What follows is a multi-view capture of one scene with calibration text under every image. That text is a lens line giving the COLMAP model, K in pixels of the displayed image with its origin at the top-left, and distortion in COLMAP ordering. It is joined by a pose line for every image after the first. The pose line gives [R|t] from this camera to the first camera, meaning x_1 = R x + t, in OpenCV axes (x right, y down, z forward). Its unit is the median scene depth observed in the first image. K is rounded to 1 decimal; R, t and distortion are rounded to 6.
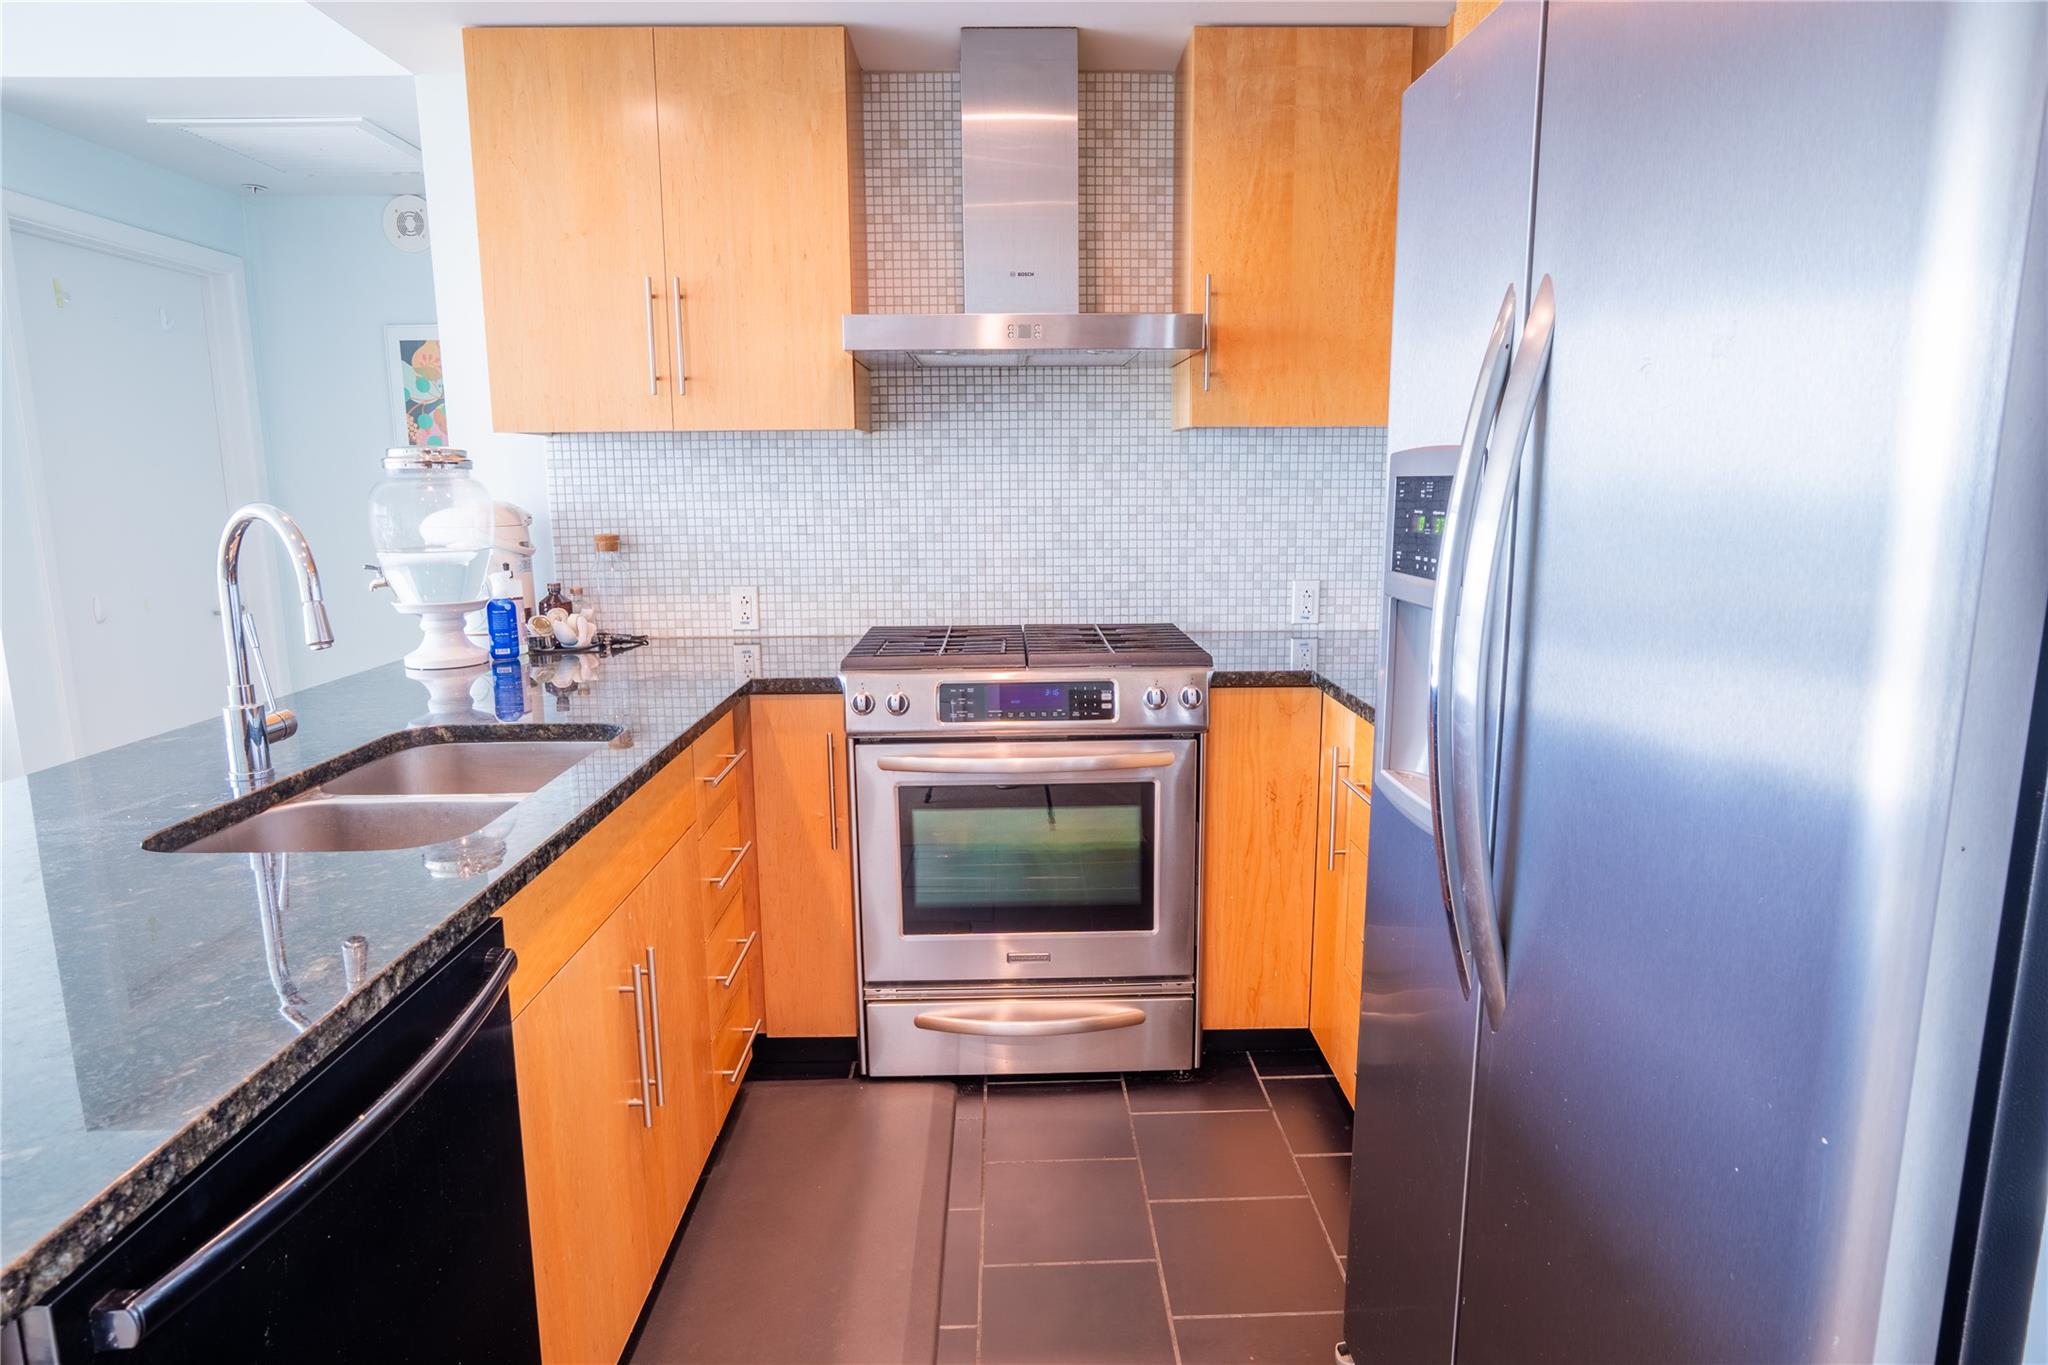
lens RADIAL K [[1148.8, 0, 1028.6], [0, 1148.8, 681.0], [0, 0, 1]] dist [-0.030539, 0.000680]
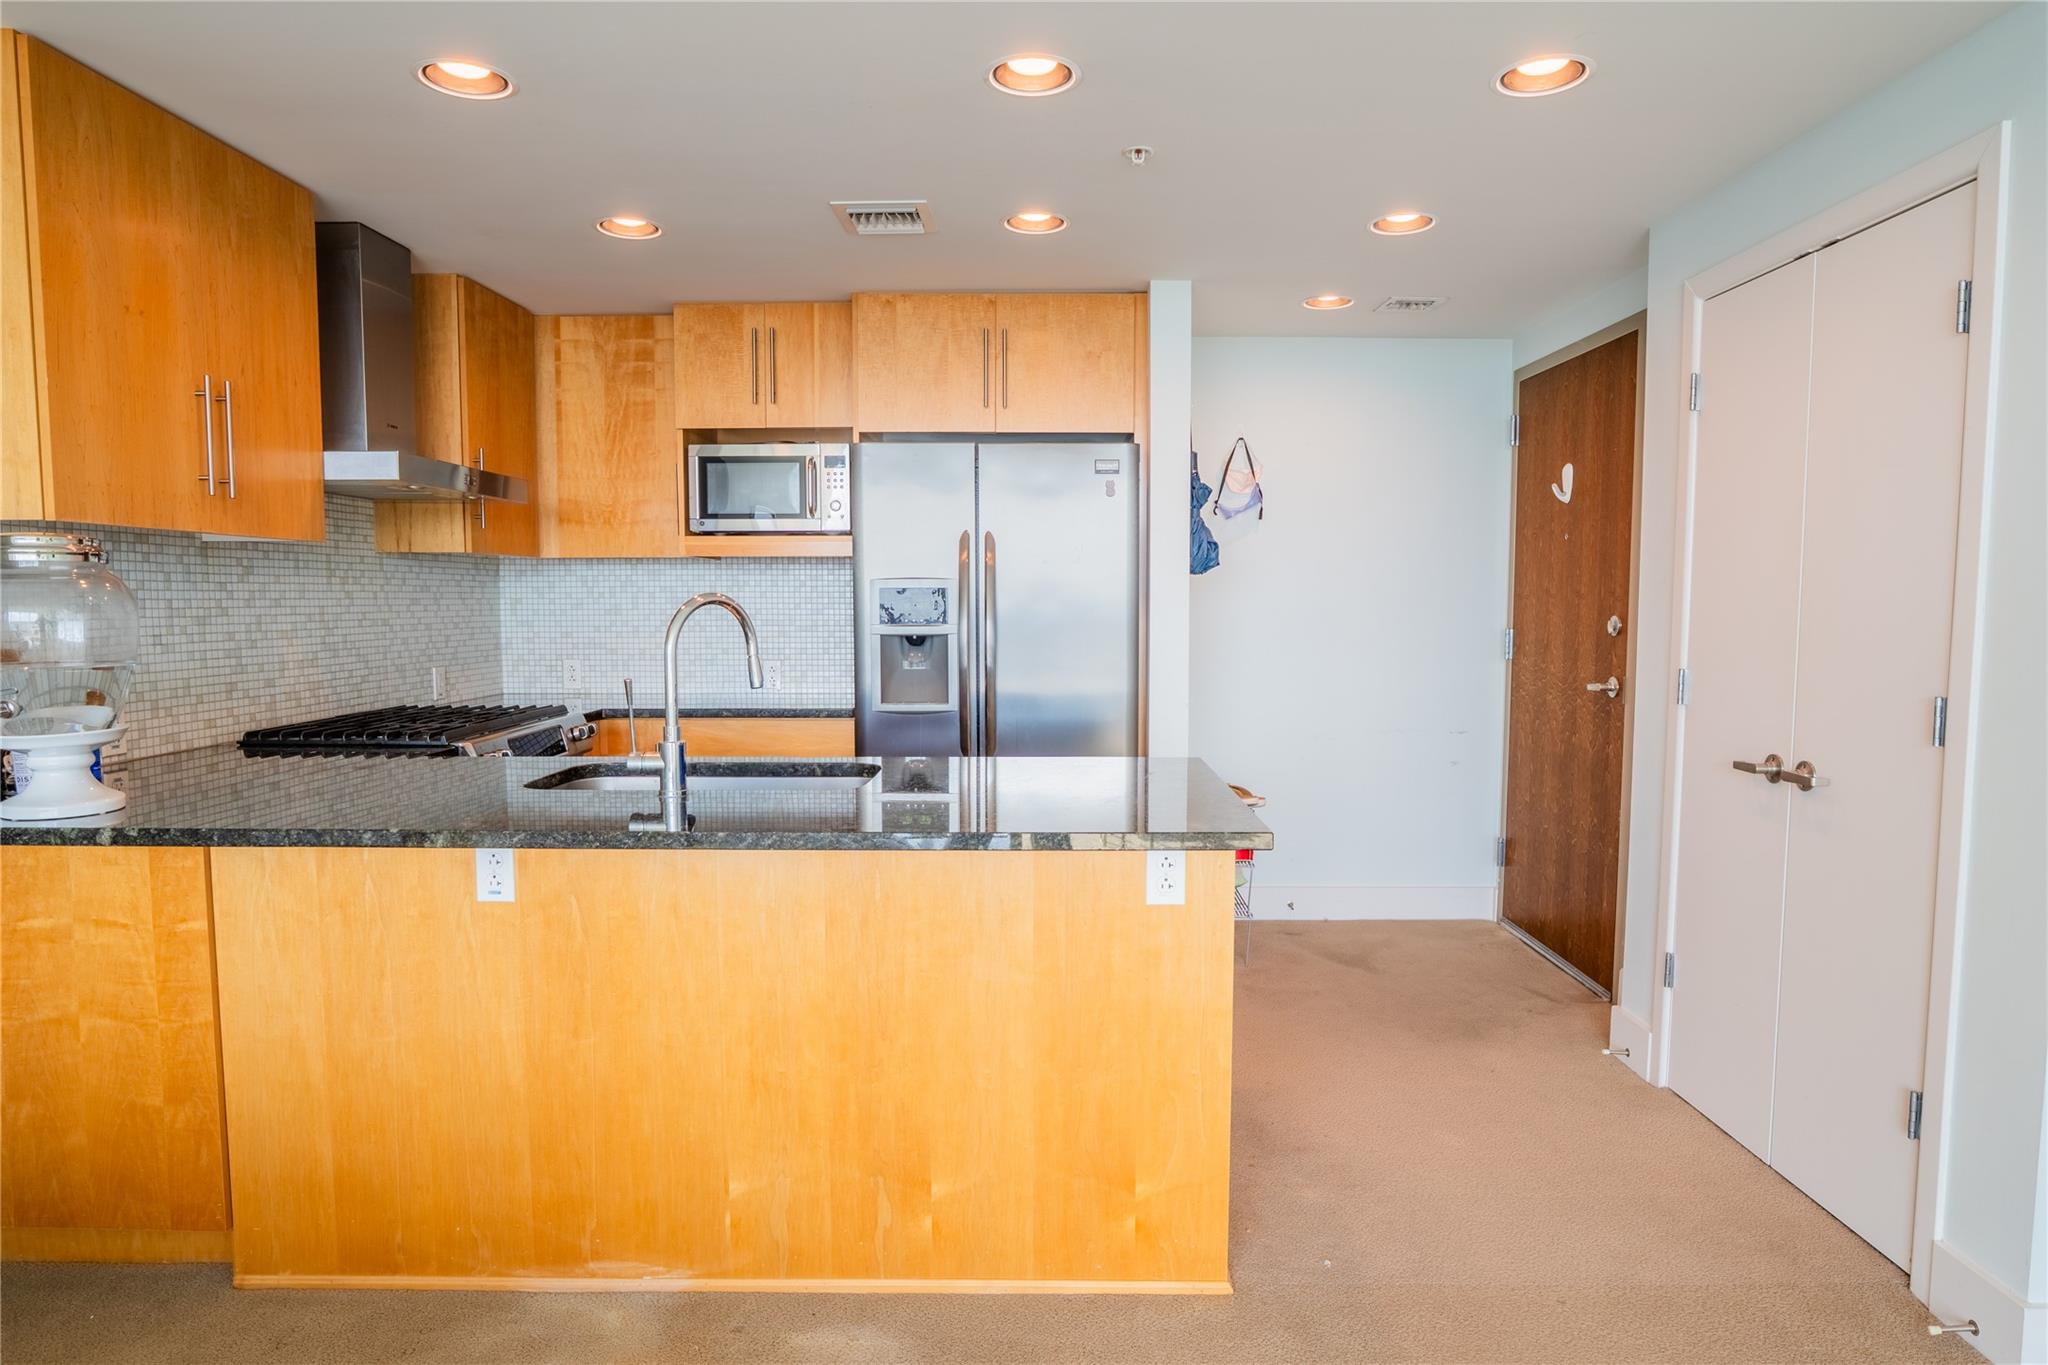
lens RADIAL K [[1148.8, 0, 1028.0], [0, 1148.8, 675.4], [0, 0, 1]] dist [-0.030539, 0.000680]
pose [[0.046007, -0.059099, 0.997191, -1.072528], [0.152921, 0.986899, 0.051434, -0.042287], [-0.987167, 0.150125, 0.054441, 0.255816]]
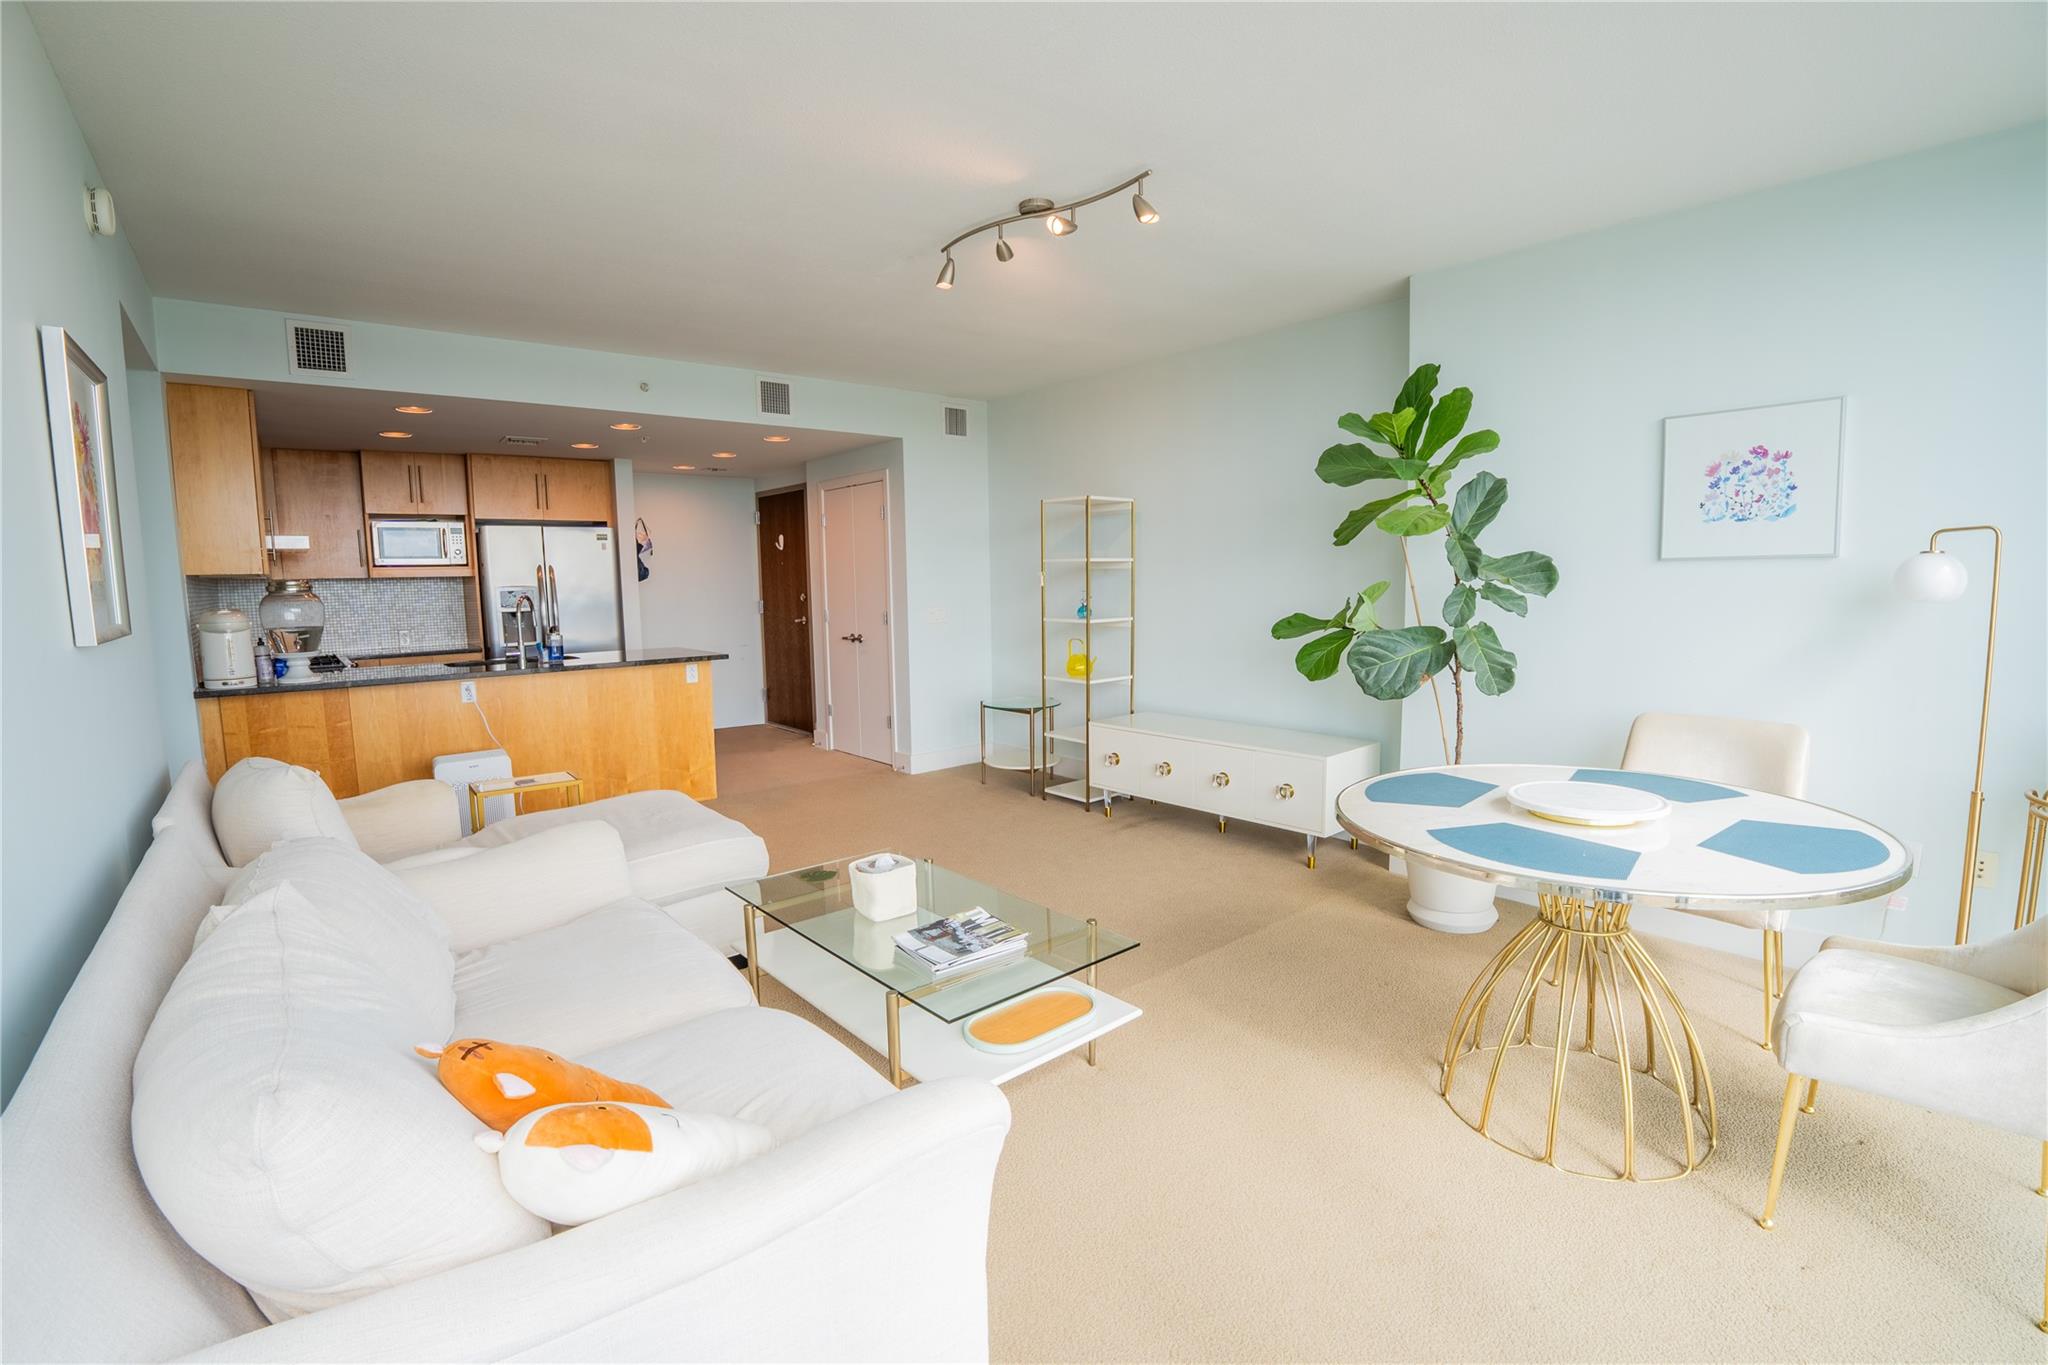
lens RADIAL K [[883.6, 0, 1020.5], [0, 883.6, 666.6], [0, 0, 1]] dist [-0.004258, -0.000233]
pose [[-0.630955, -0.059044, 0.773569, -2.642833], [0.144152, 0.970814, 0.191675, -0.177685], [-0.762309, 0.232450, -0.604029, 1.014044]]
